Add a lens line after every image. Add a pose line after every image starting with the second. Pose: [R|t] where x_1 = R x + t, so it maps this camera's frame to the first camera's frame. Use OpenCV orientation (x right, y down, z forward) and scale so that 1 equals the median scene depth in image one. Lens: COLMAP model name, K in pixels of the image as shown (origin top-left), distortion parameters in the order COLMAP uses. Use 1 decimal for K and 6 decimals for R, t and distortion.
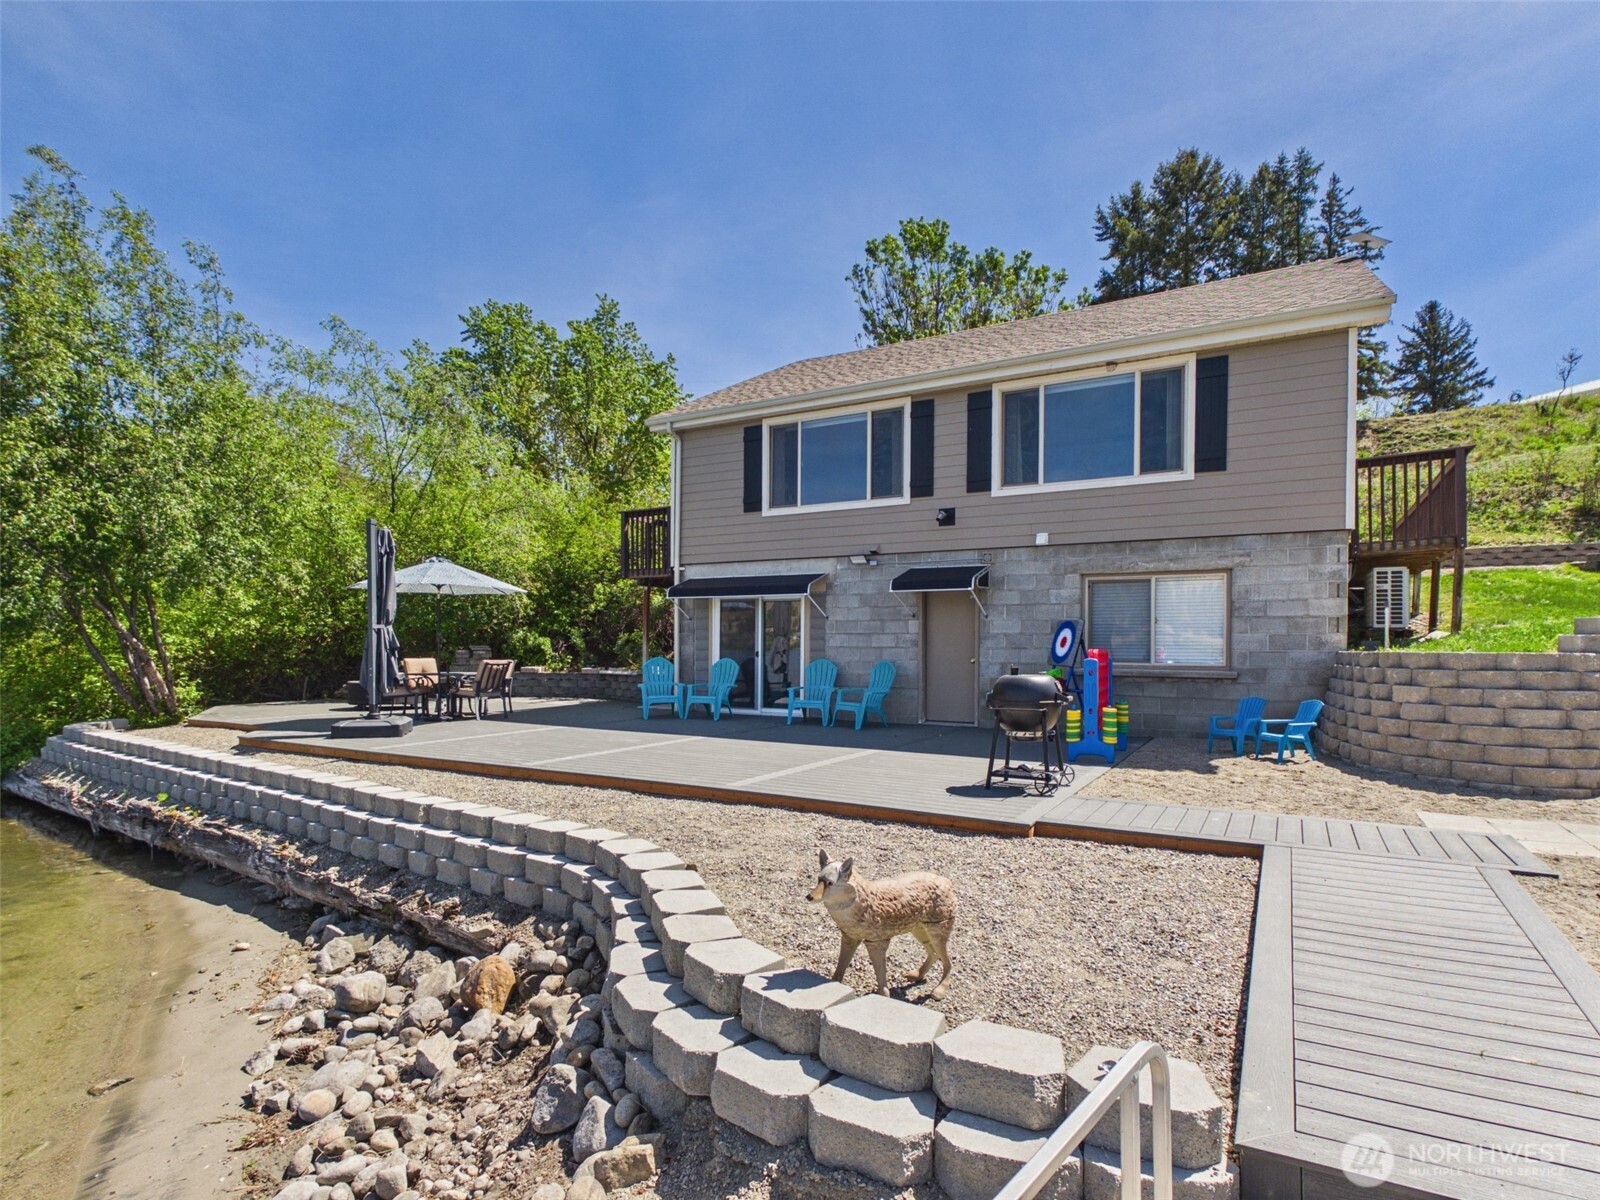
lens RADIAL K [[841.3, 0, 800.2], [0, 841.3, 650.8], [0, 0, 1]] dist [0.001478, 0.000309]
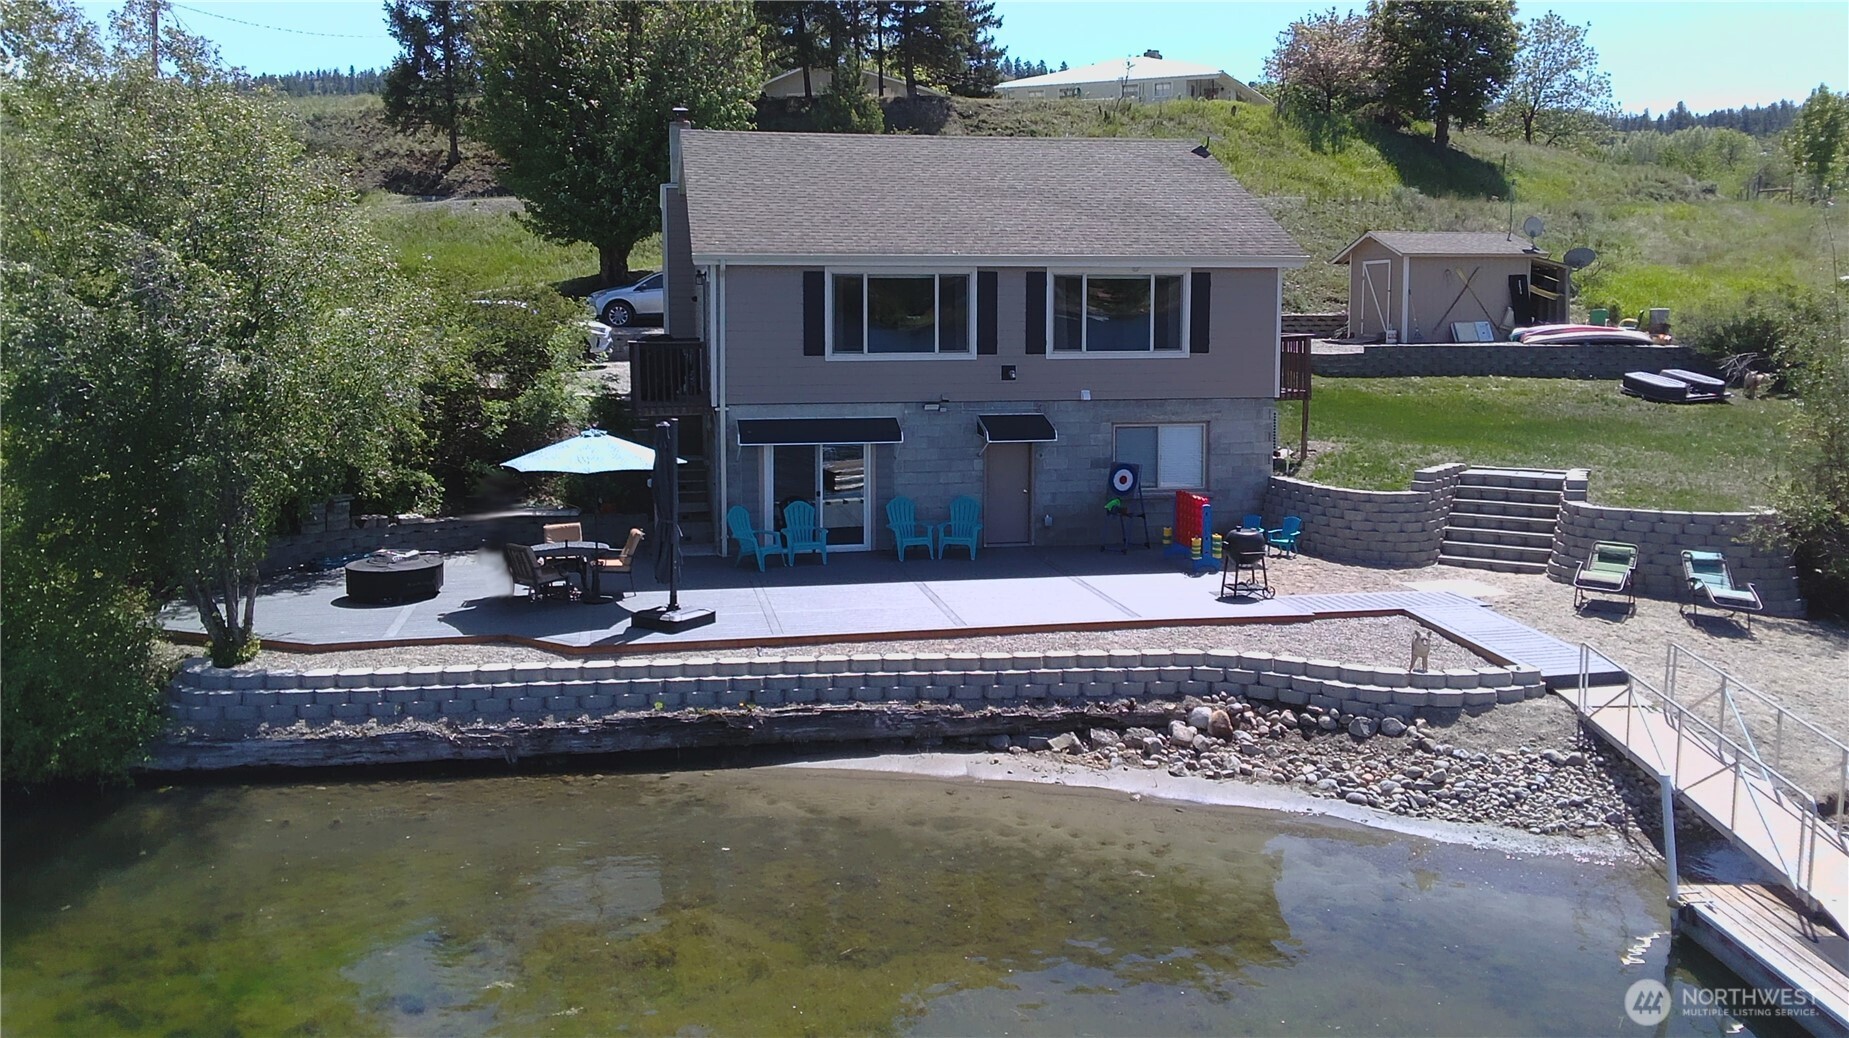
lens RADIAL K [[1450.0, 0, 920.6], [0, 1450.0, 448.9], [0, 0, 1]] dist [0.050364, -0.055048]
pose [[0.764592, -0.070646, 0.640631, -1.410981], [0.010645, 0.995223, 0.097044, -0.287095], [-0.644426, -0.067380, 0.761692, -0.554002]]
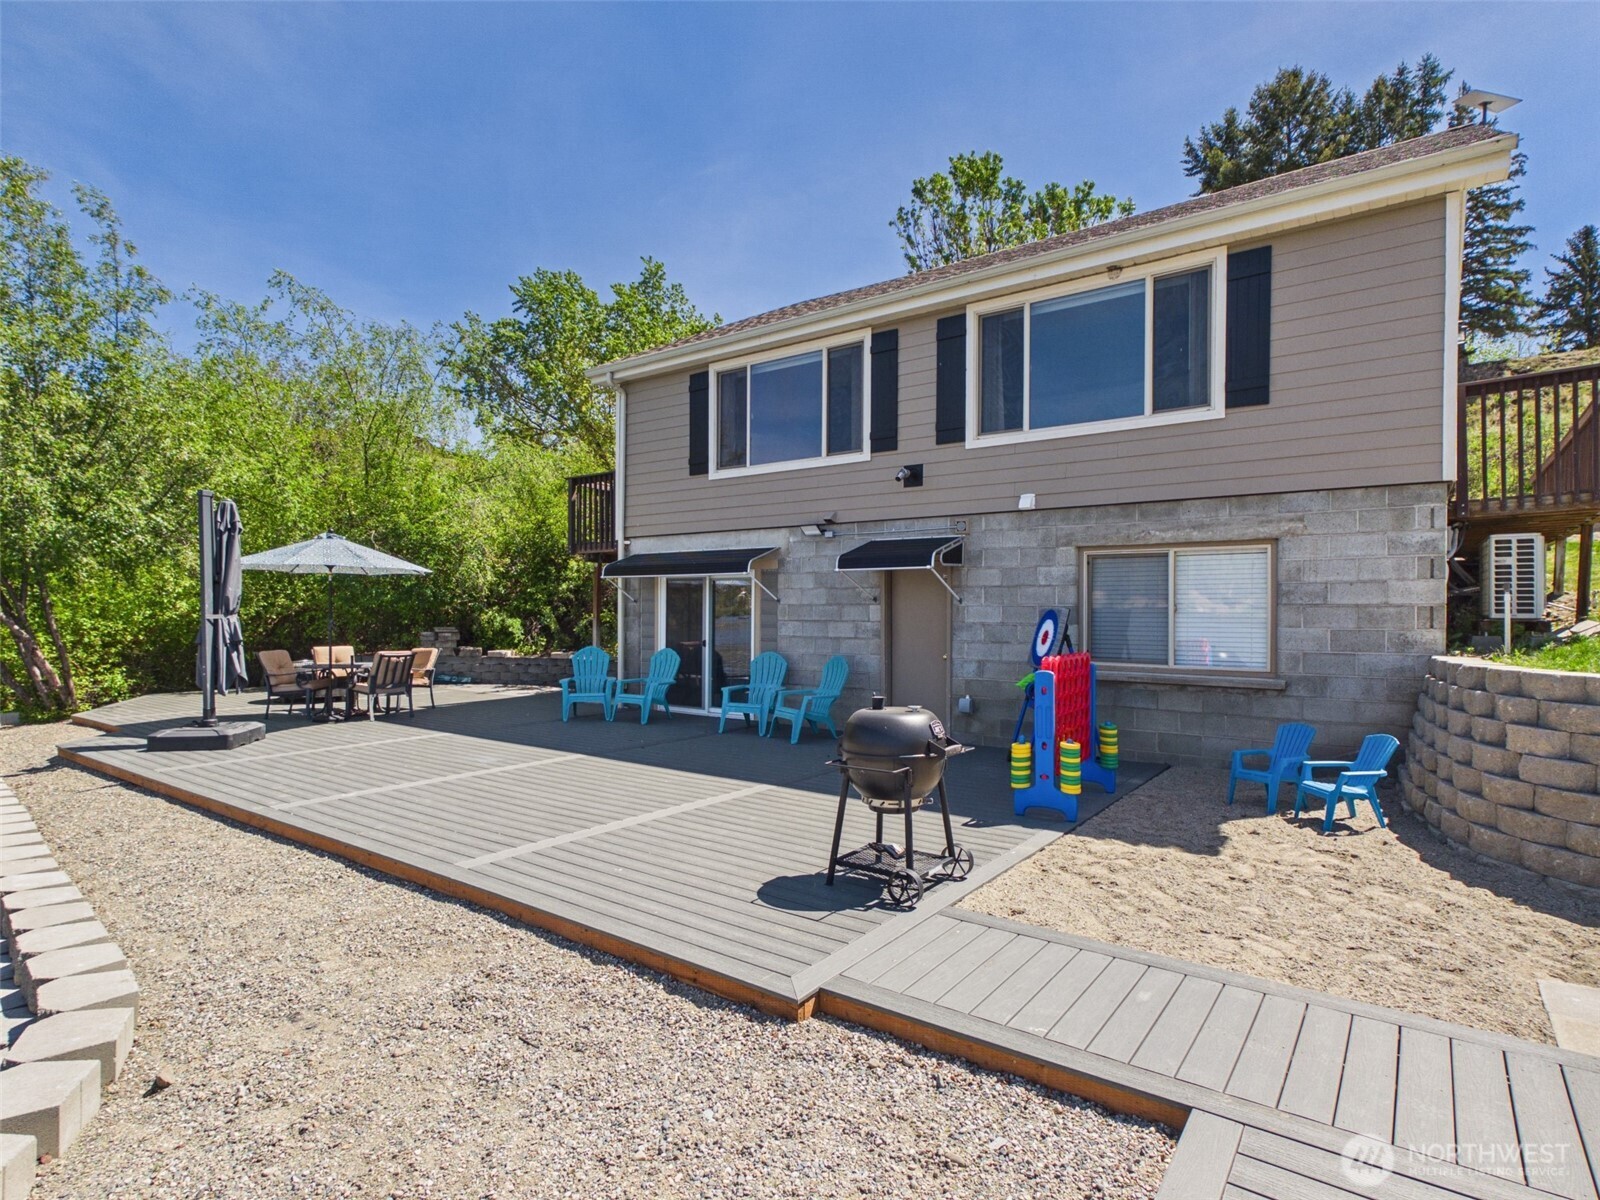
lens RADIAL K [[841.3, 0, 801.2], [0, 841.3, 614.5], [0, 0, 1]] dist [0.001478, 0.000309]
pose [[0.994081, -0.000311, -0.108639, 0.177017], [-0.000174, 0.999990, -0.004456, -0.027721], [0.108639, 0.004448, 0.994071, 0.225485]]
